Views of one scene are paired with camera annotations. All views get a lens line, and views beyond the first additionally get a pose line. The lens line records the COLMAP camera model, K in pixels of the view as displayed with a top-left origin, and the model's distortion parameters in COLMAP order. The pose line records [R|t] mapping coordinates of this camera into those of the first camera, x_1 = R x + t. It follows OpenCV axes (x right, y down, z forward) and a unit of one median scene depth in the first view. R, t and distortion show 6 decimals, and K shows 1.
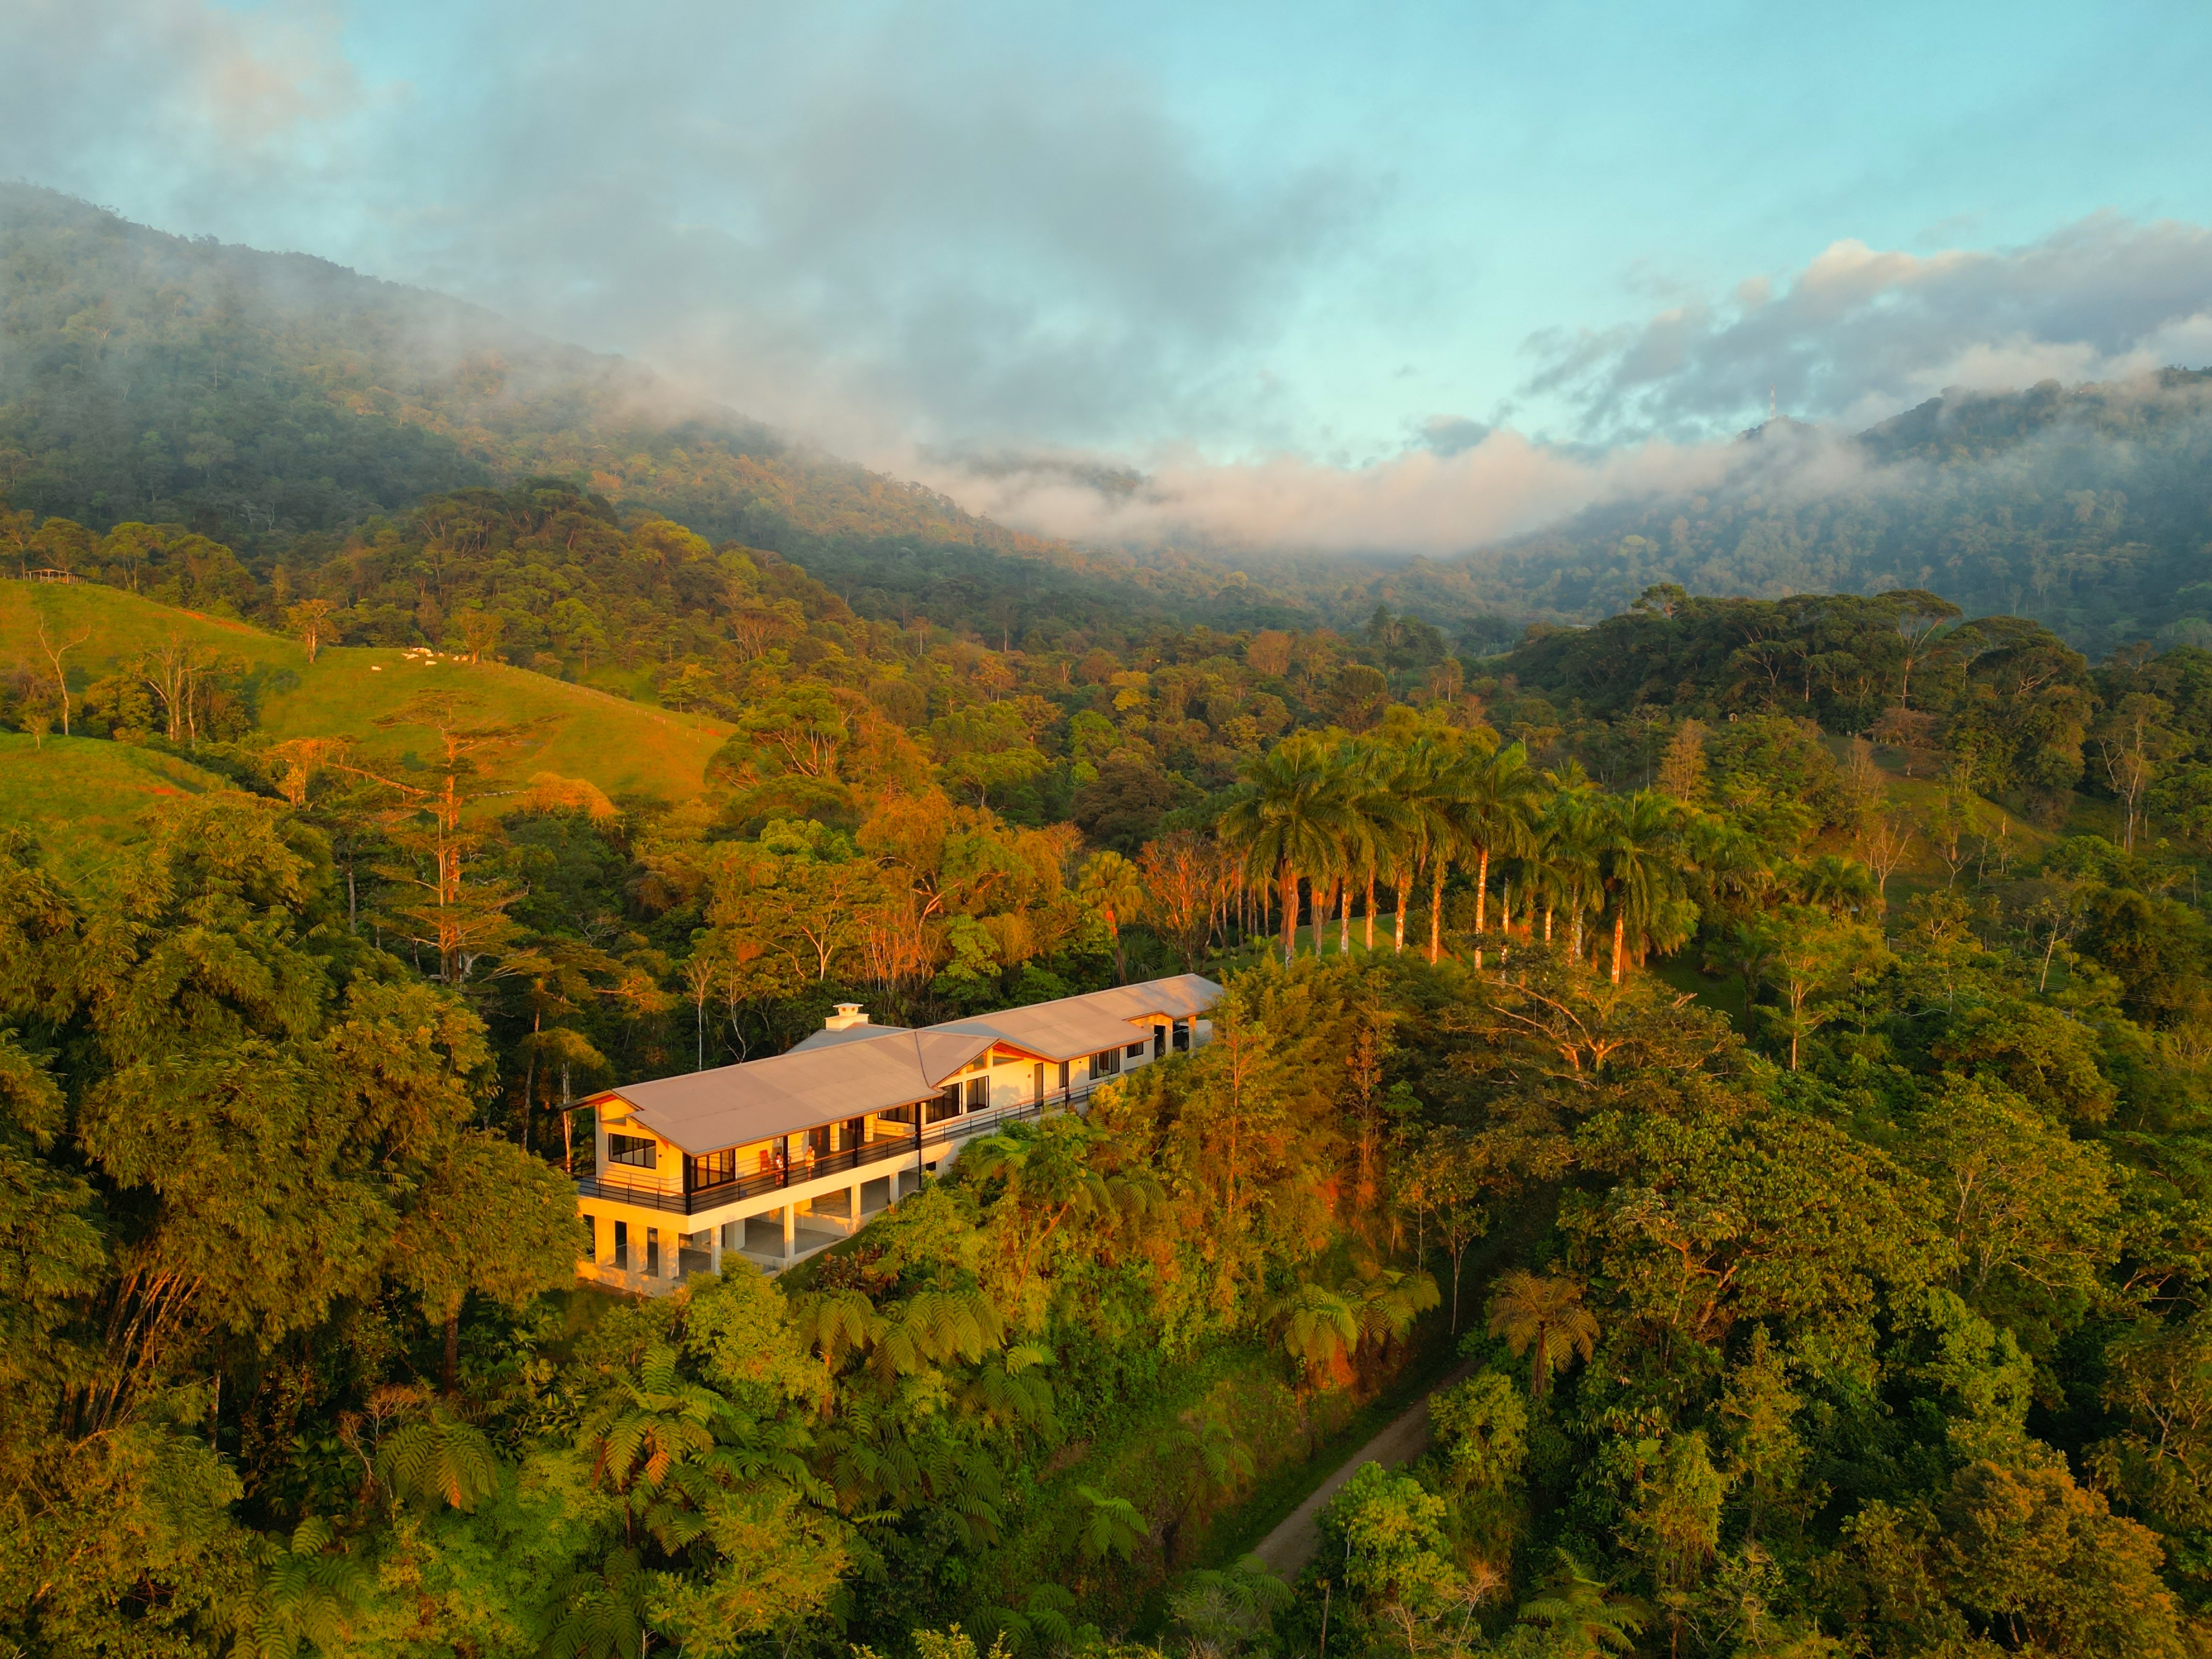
lens RADIAL K [[1795.0, 0, 1106.0], [0, 1795.0, 829.5], [0, 0, 1]] dist [0.076160, -0.078536]
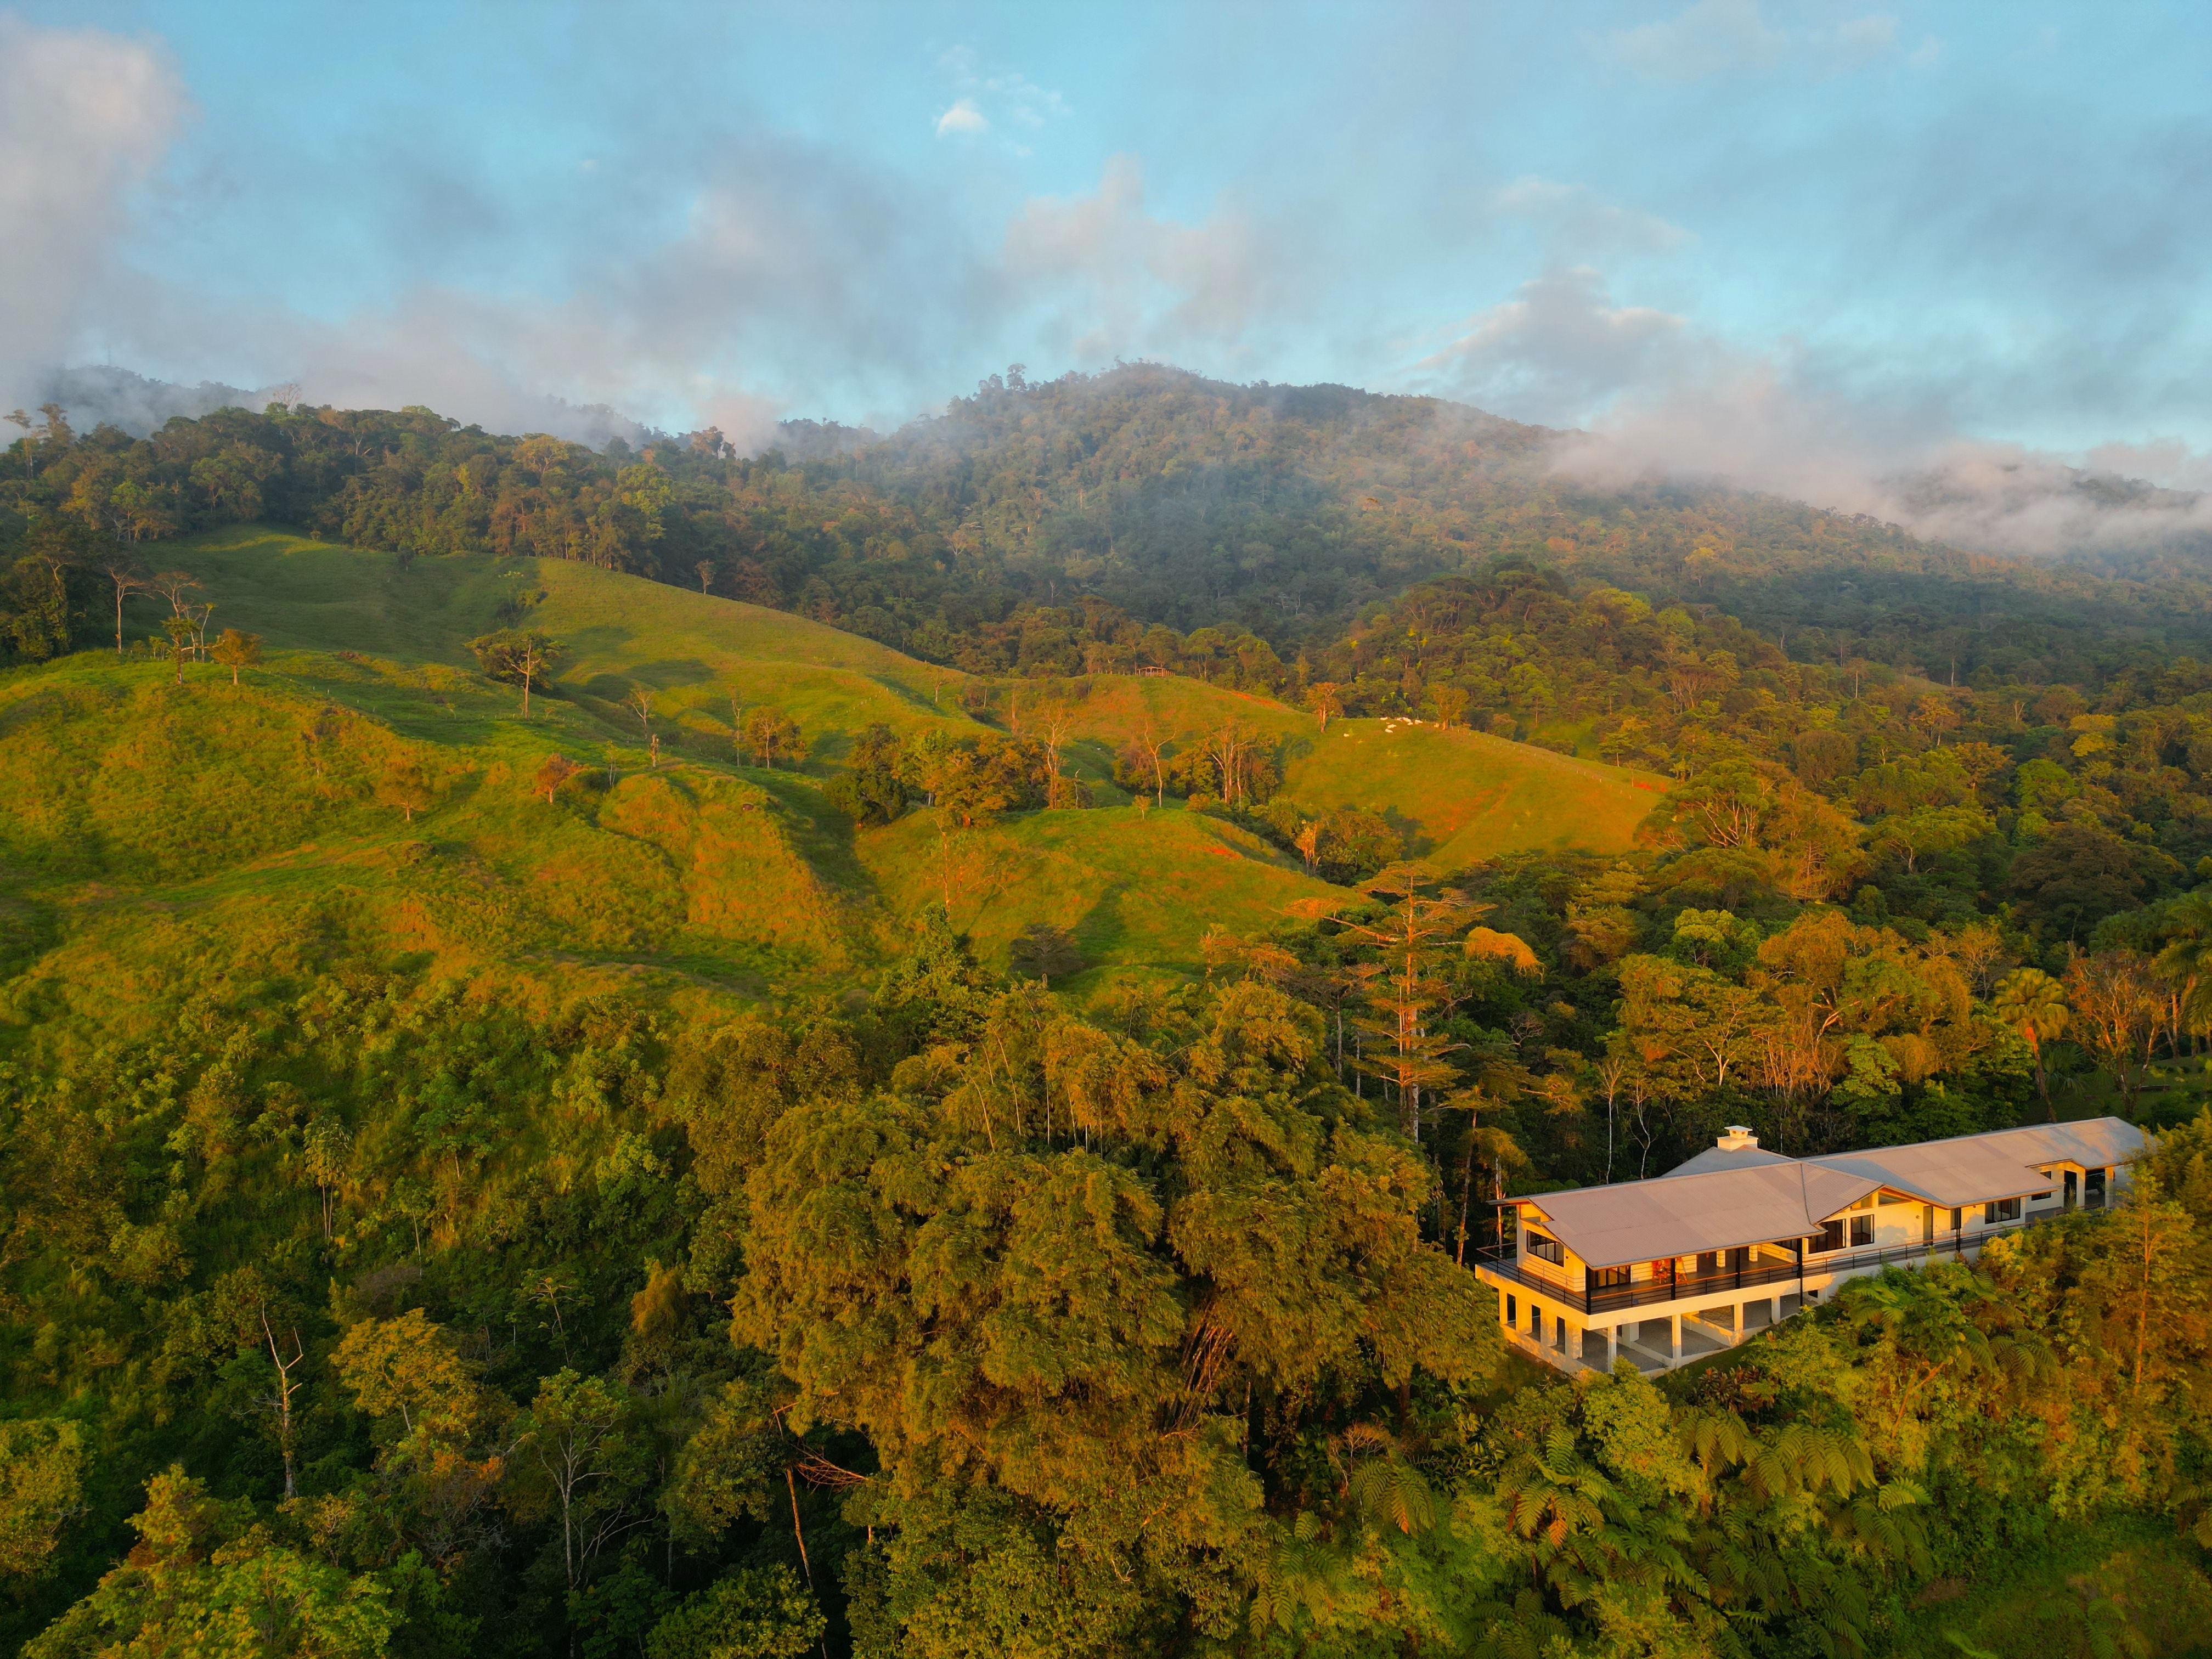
lens RADIAL K [[1548.6, 0, 1106.0], [0, 1548.6, 829.5], [0, 0, 1]] dist [0.083791, -0.077318]
pose [[0.851963, 0.017674, -0.523304, 0.038761], [-0.018297, 0.999825, 0.003980, -0.103465], [0.523282, 0.006183, 0.852137, -0.079923]]
